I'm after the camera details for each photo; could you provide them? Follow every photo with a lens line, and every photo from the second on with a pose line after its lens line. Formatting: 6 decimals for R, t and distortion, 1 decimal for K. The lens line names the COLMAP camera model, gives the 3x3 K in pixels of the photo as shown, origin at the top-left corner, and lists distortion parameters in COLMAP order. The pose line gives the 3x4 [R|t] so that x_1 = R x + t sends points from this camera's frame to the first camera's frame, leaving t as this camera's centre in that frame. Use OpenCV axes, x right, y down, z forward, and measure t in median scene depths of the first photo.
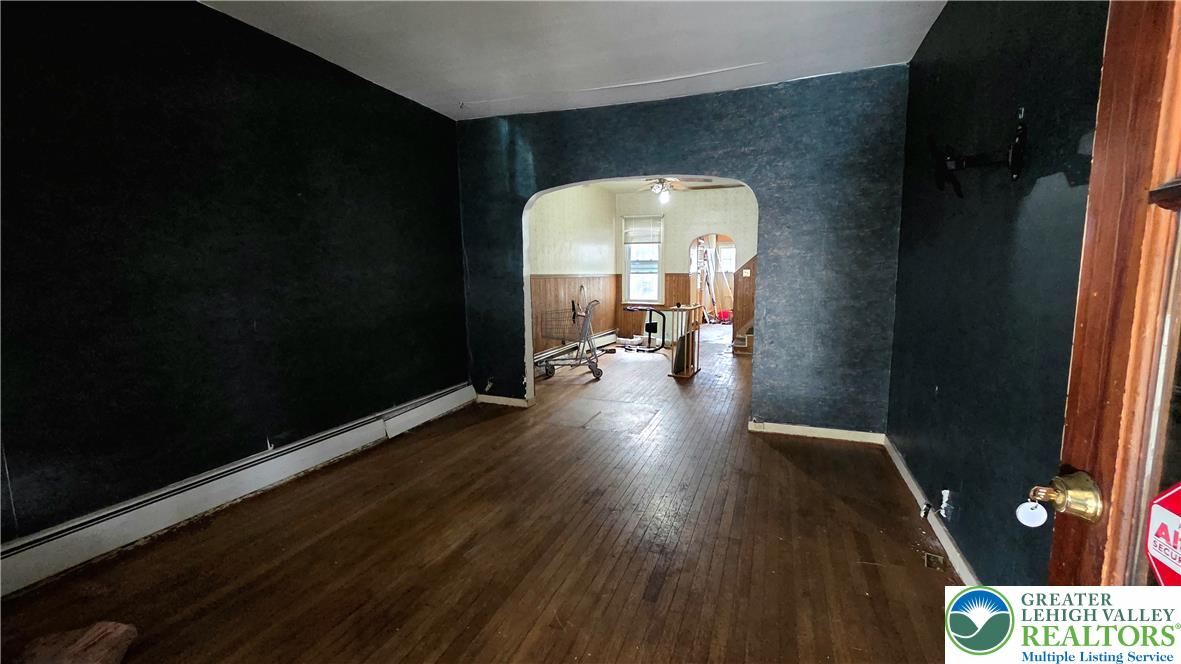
lens RADIAL K [[486.1, 0, 590.5], [0, 486.1, 332.0], [0, 0, 1]] dist [0.000115, 0.000000]
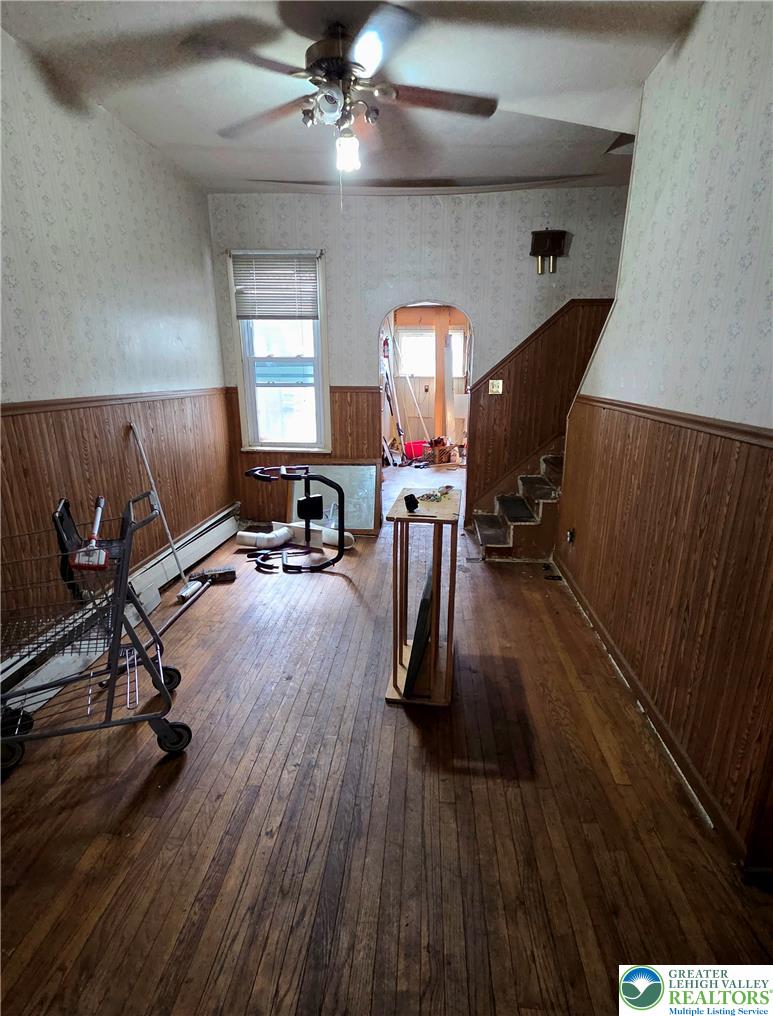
lens RADIAL K [[567.9, 0, 386.0], [0, 567.9, 557.9], [0, 0, 1]] dist [-0.001206, -0.000256]
pose [[0.956548, -0.086091, 0.278577, 0.036901], [0.029320, 0.978974, 0.201865, -0.068009], [-0.290098, -0.184925, 0.938960, 0.438245]]
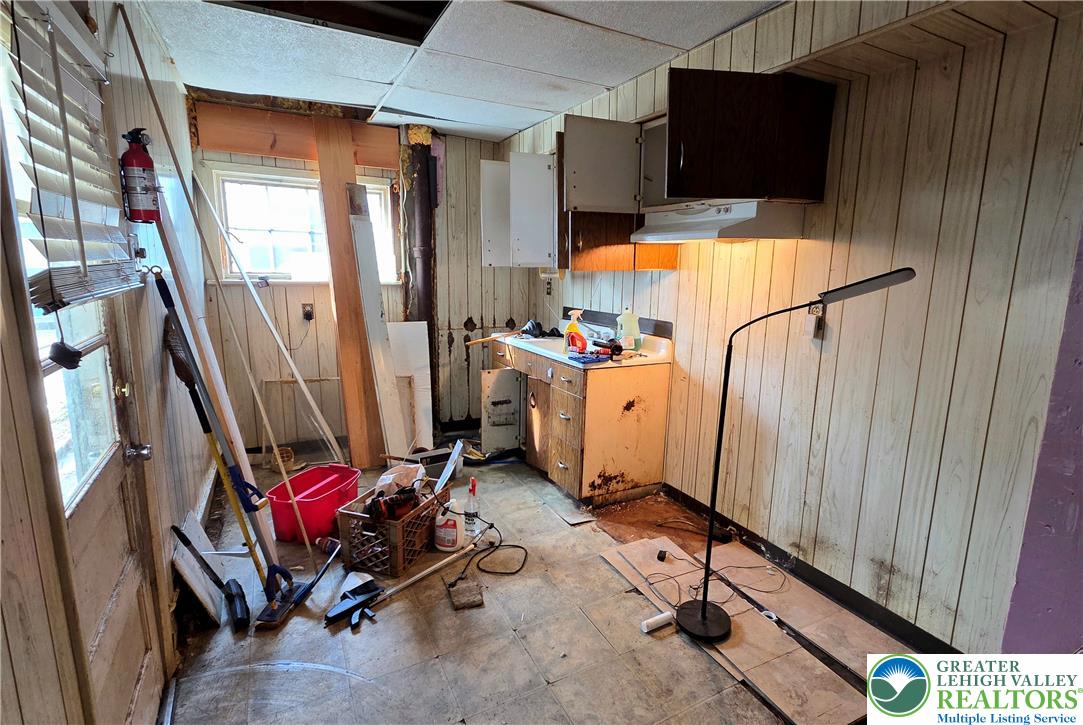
lens RADIAL K [[528.7, 0, 541.5], [0, 528.7, 362.5], [0, 0, 1]] dist [0.001393, 0.000150]
pose [[0.663441, -0.123508, 0.737964, 0.268456], [0.073040, 0.992262, 0.100404, -0.157730], [-0.744655, -0.012711, 0.667329, 1.128001]]
